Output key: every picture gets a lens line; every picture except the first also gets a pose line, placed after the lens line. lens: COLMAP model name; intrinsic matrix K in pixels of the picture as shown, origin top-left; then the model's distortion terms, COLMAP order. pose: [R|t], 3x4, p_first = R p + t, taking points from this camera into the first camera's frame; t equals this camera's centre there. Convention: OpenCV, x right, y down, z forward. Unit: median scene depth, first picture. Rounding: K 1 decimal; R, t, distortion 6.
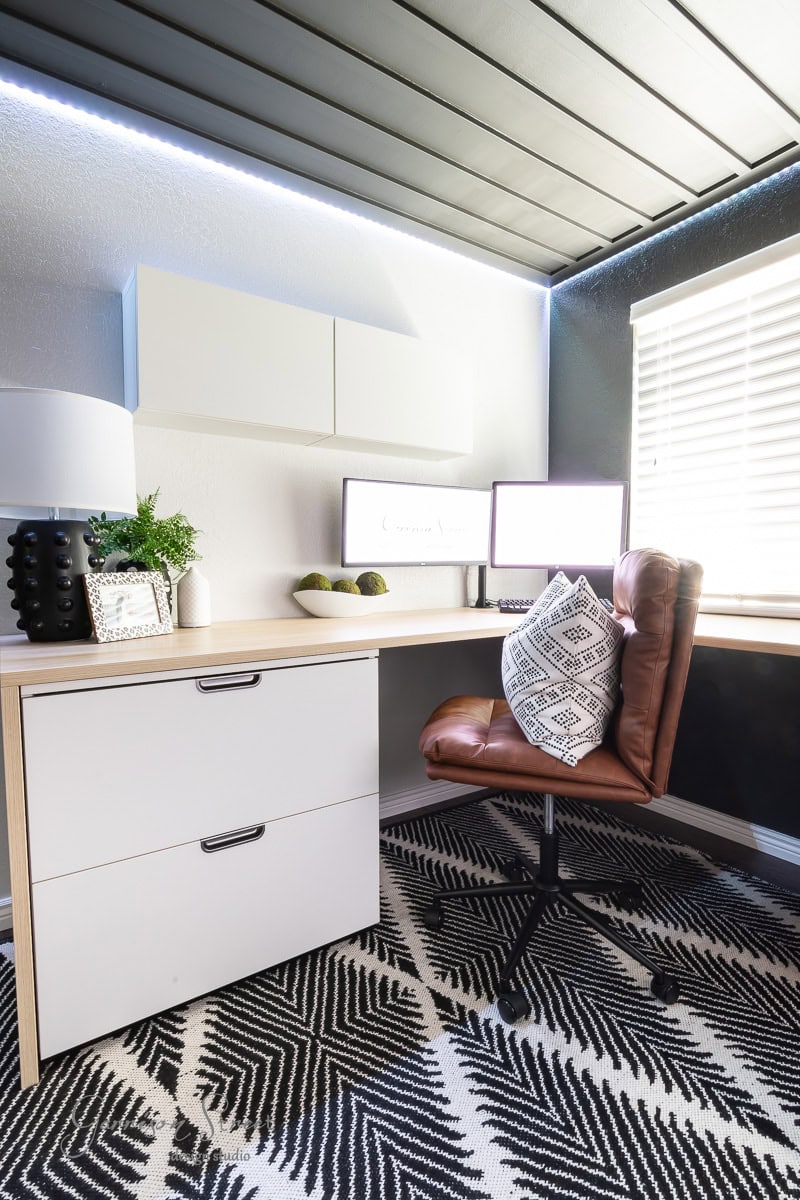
lens RADIAL K [[583.4, 0, 426.5], [0, 583.4, 597.7], [0, 0, 1]] dist [0.007877, -0.000391]
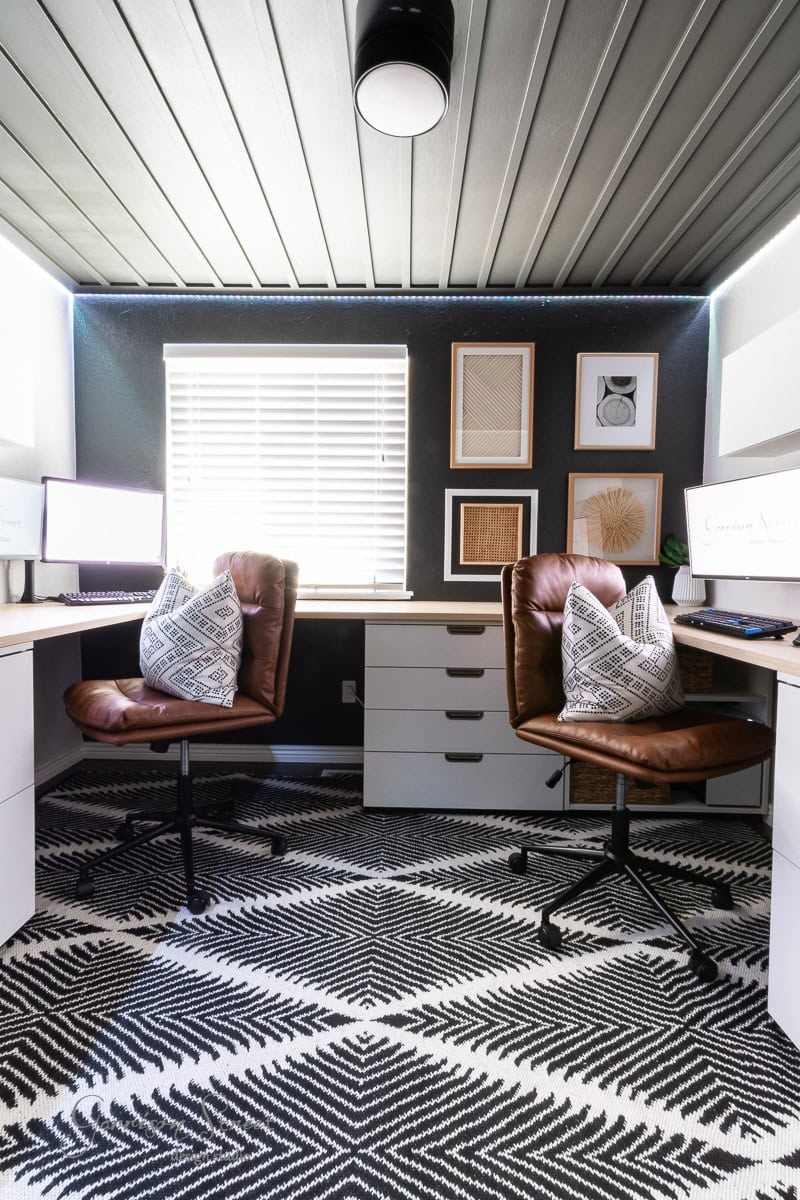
lens RADIAL K [[583.4, 0, 386.5], [0, 583.4, 596.9], [0, 0, 1]] dist [0.007877, -0.000391]
pose [[0.585107, -0.029402, 0.810423, -0.610102], [0.030776, 0.999428, 0.014039, 0.019763], [-0.810372, 0.016727, 0.585677, -0.097156]]
